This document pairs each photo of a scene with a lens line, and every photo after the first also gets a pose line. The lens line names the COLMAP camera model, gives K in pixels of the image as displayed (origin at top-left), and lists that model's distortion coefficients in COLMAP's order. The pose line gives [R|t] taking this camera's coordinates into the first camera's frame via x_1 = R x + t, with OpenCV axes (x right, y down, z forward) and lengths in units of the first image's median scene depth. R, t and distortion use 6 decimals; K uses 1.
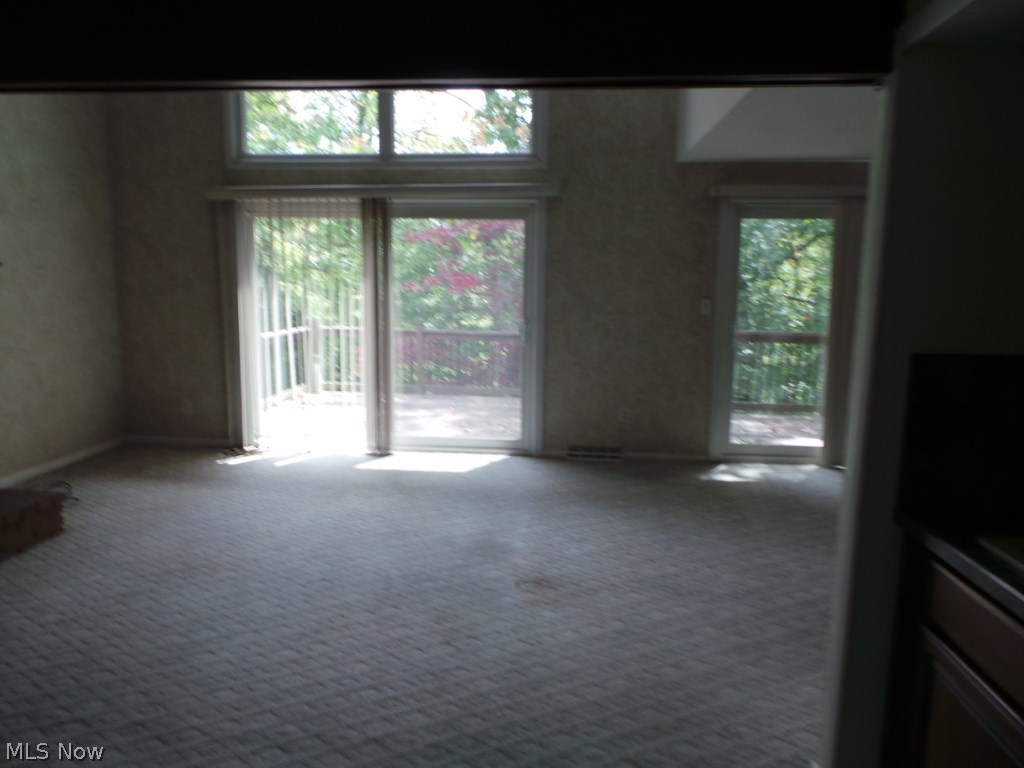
lens RADIAL K [[711.1, 0, 512.0], [0, 711.1, 384.0], [0, 0, 1]] dist [0.002380, 0.001361]
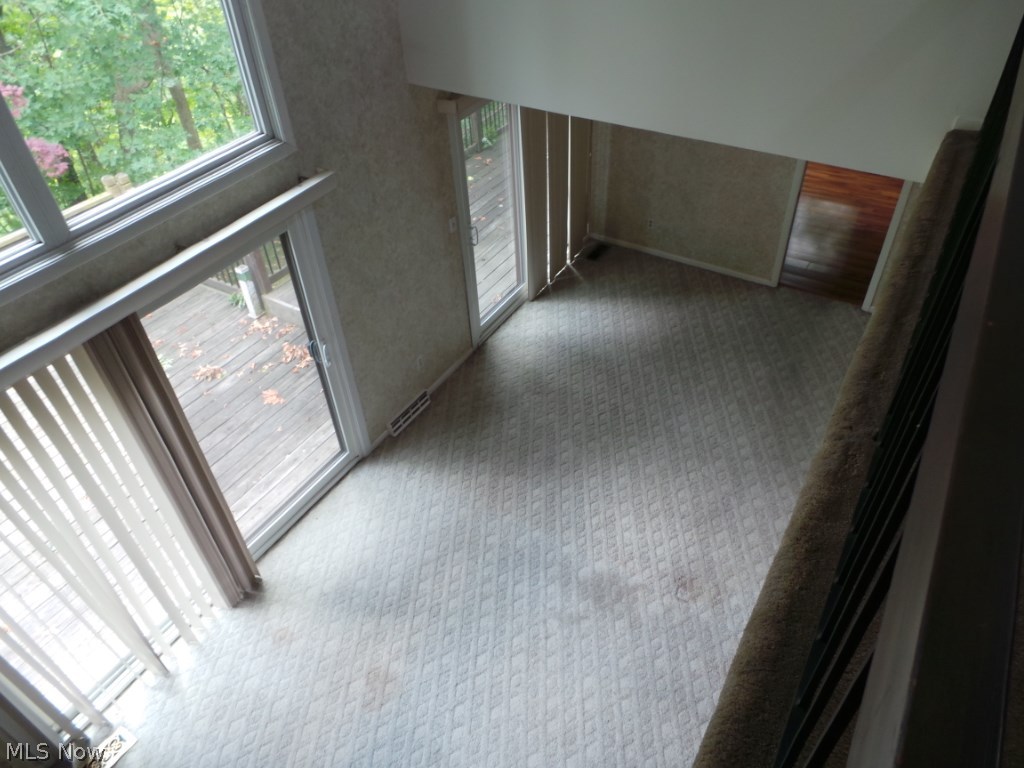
lens RADIAL K [[711.1, 0, 512.0], [0, 711.1, 384.0], [0, 0, 1]] dist [0.002380, 0.001361]
pose [[0.454222, -0.610061, 0.649237, -0.529005], [0.185530, 0.777549, 0.600829, -0.607231], [-0.871356, -0.152457, 0.466365, 0.566626]]
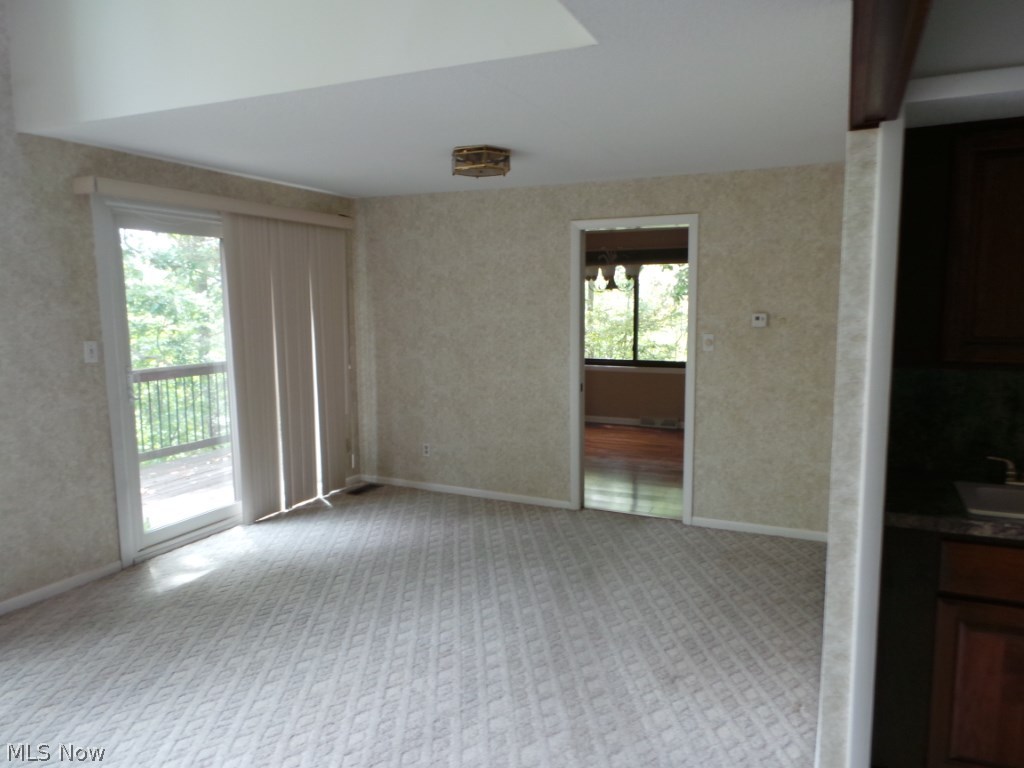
lens RADIAL K [[711.1, 0, 512.0], [0, 711.1, 384.0], [0, 0, 1]] dist [0.002380, 0.001361]
pose [[0.352122, -0.125768, 0.927465, -0.278568], [0.157694, 0.984737, 0.073664, -0.078989], [-0.922574, 0.120317, 0.366581, 0.461541]]
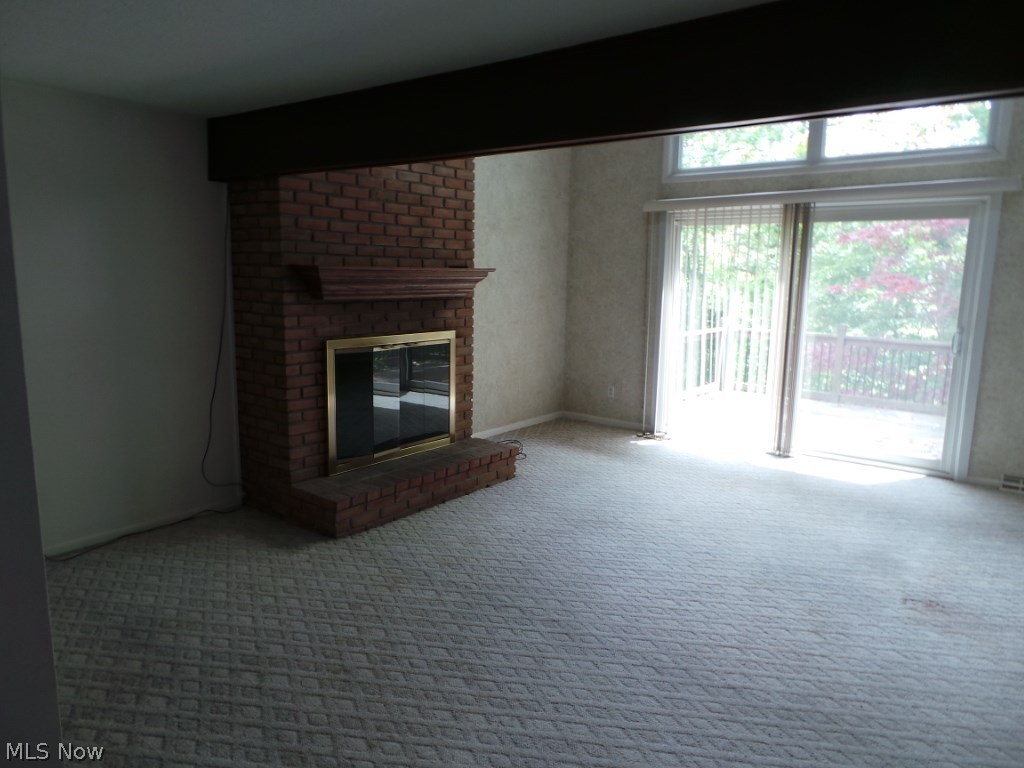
lens RADIAL K [[711.1, 0, 512.0], [0, 711.1, 384.0], [0, 0, 1]] dist [0.002380, 0.001361]
pose [[0.838428, 0.084079, -0.538488, 0.043204], [-0.084794, 0.996121, 0.023510, 0.007409], [0.538376, 0.025950, 0.842305, -0.087625]]
